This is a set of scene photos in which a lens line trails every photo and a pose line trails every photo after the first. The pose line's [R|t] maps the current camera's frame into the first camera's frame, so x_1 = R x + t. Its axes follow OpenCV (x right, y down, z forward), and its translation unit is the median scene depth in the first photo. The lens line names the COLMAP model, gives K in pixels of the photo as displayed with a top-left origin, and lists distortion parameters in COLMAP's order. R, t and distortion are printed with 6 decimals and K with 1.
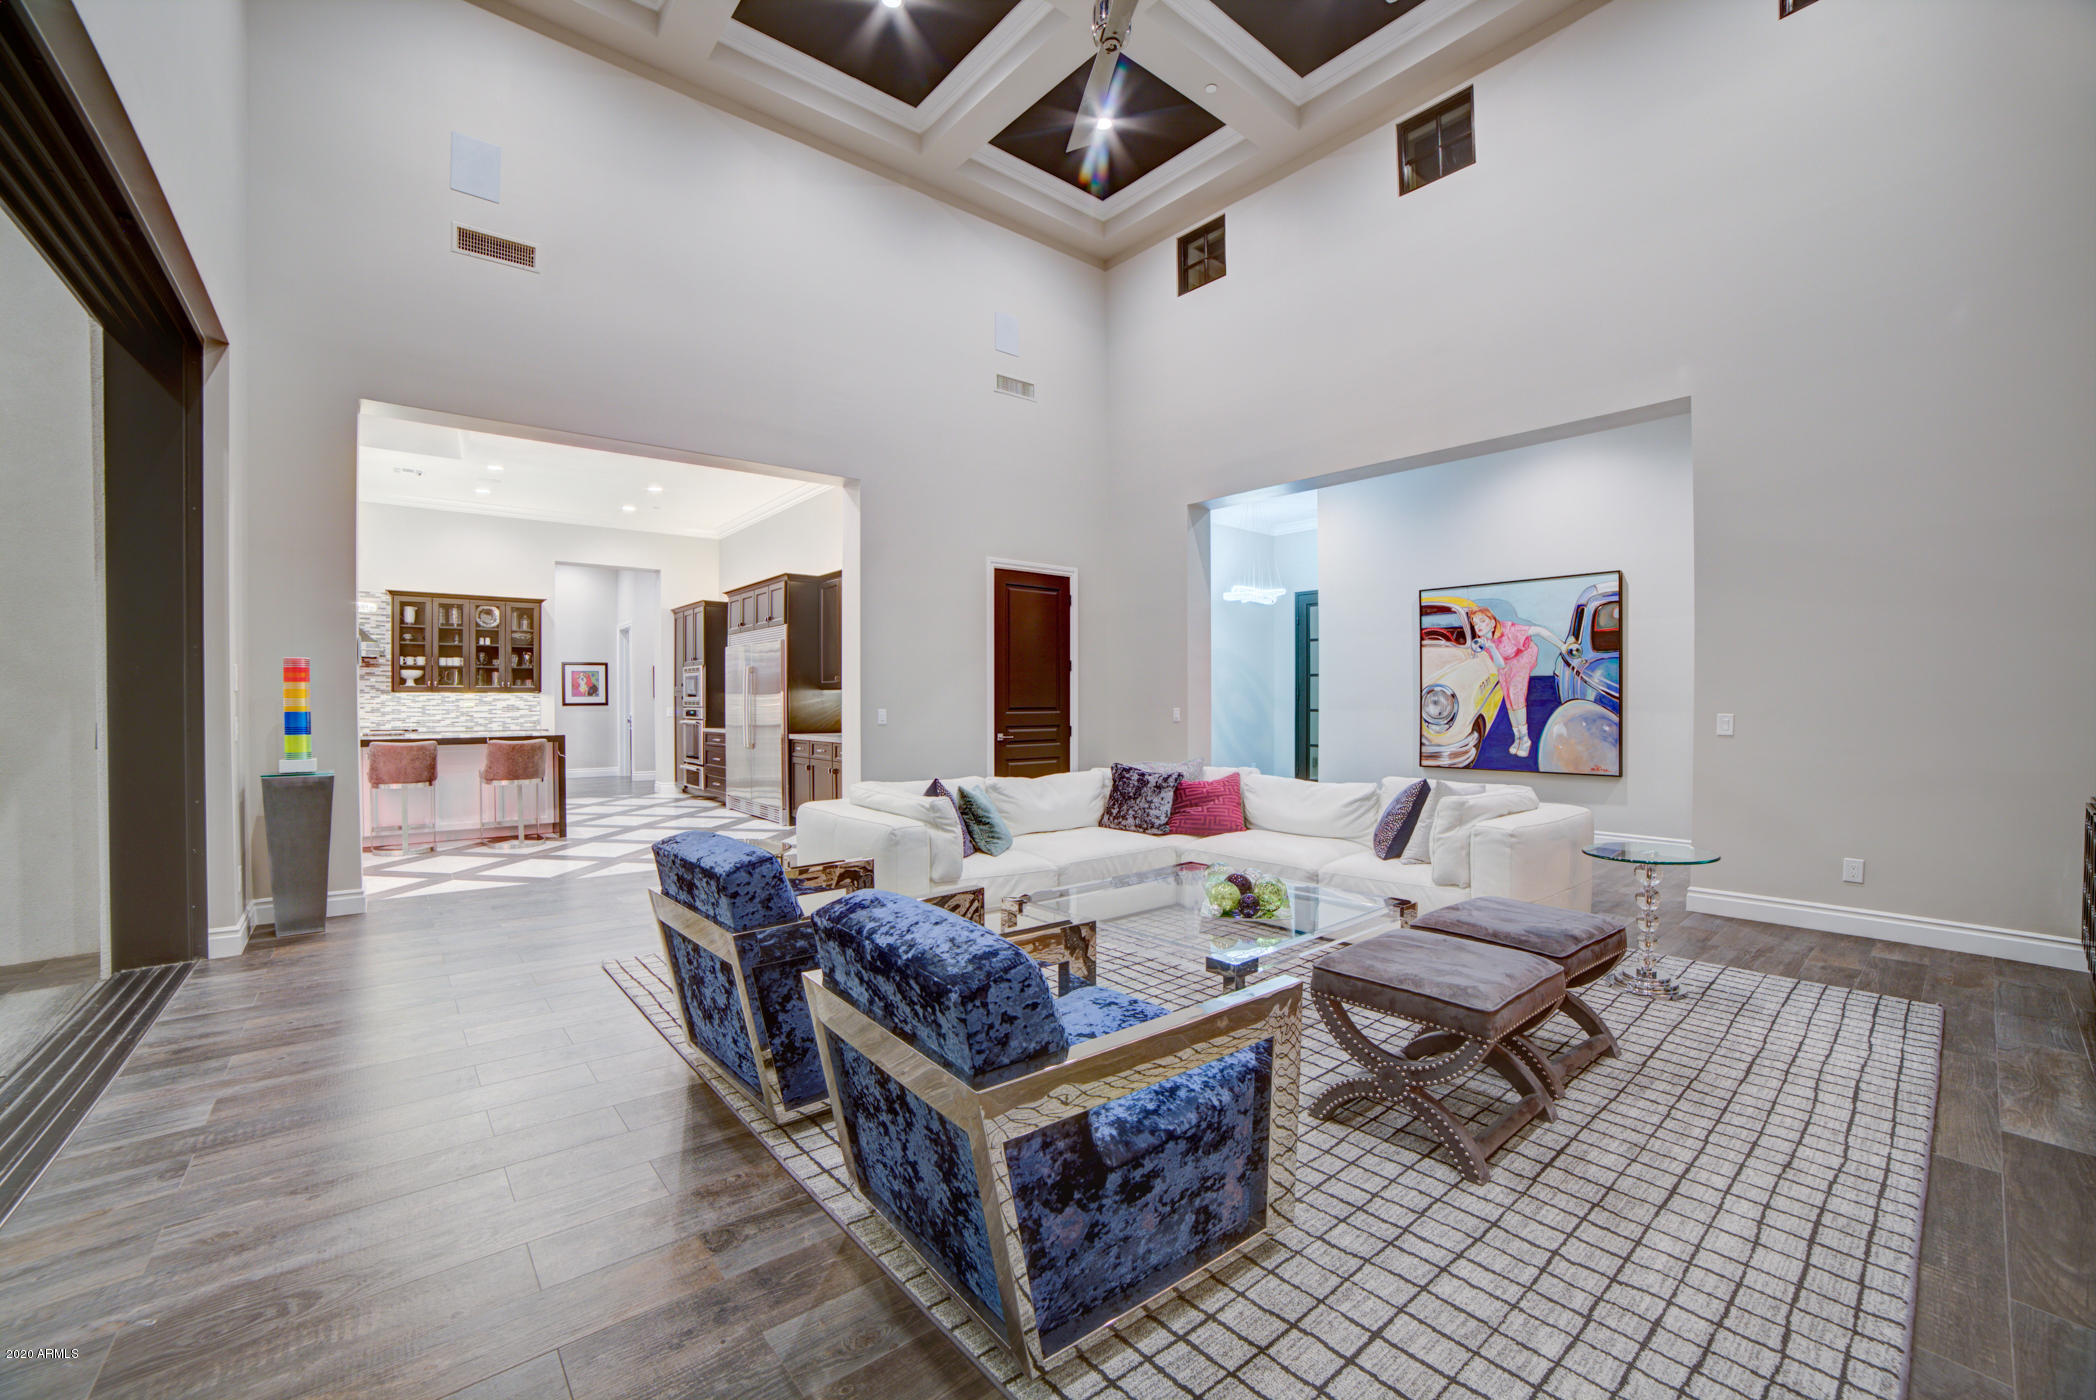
lens RADIAL K [[841.9, 0, 1031.8], [0, 841.9, 709.4], [0, 0, 1]] dist [-0.075896, 0.026681]
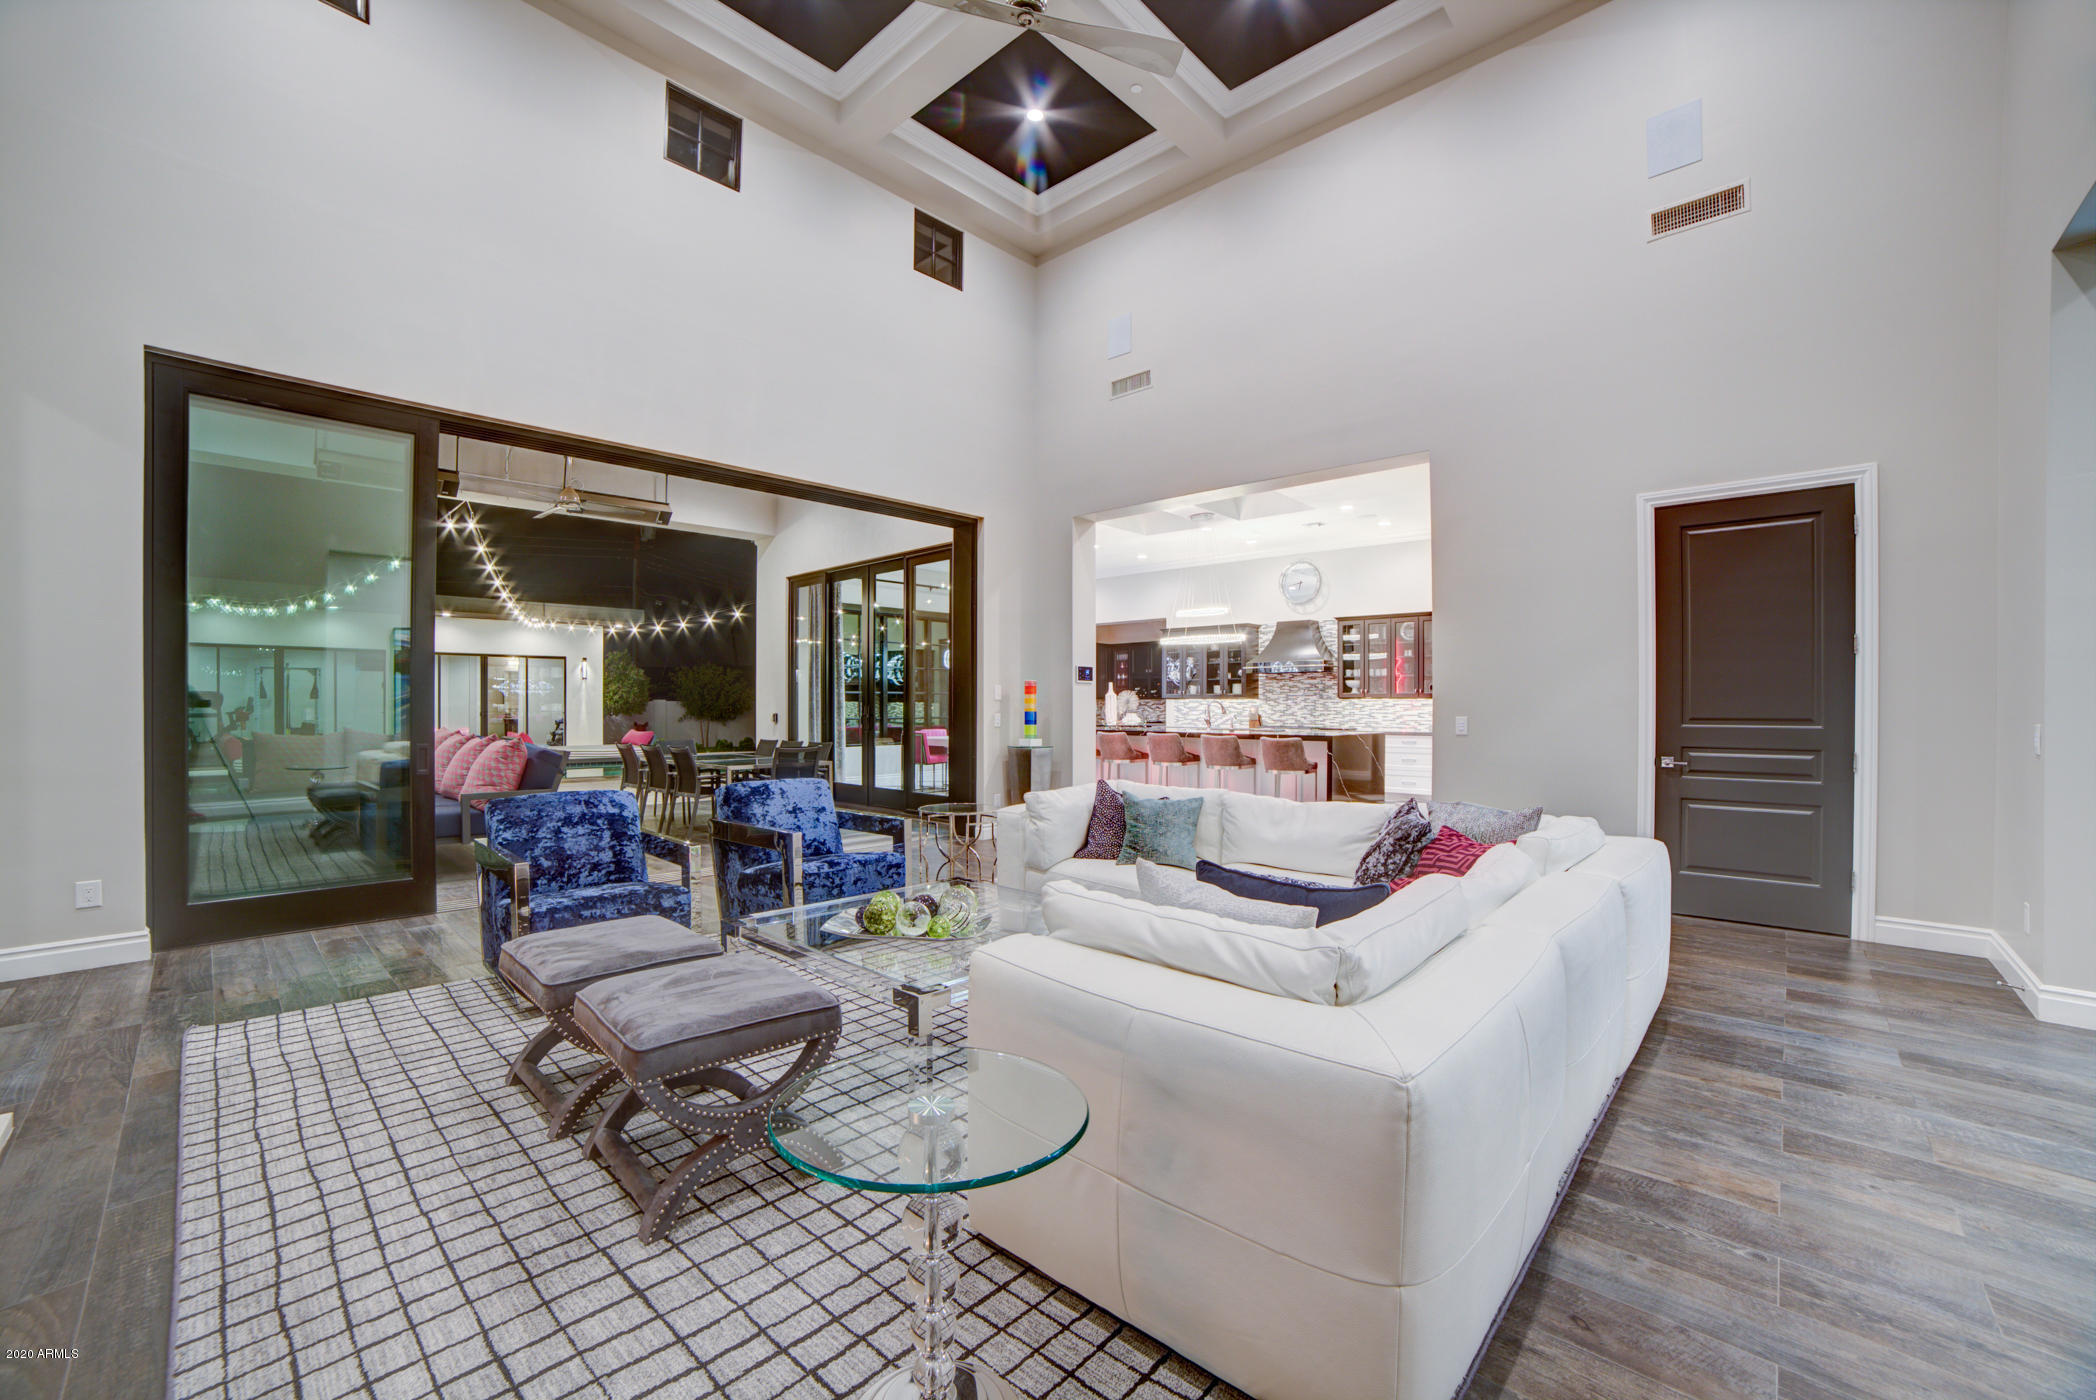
lens RADIAL K [[841.9, 0, 1031.8], [0, 841.9, 709.4], [0, 0, 1]] dist [-0.075896, 0.026681]
pose [[0.117503, 0.005422, -0.993058, 1.539374], [-0.015919, 0.999867, 0.003576, -0.007729], [0.992945, 0.015388, 0.117574, 1.340391]]
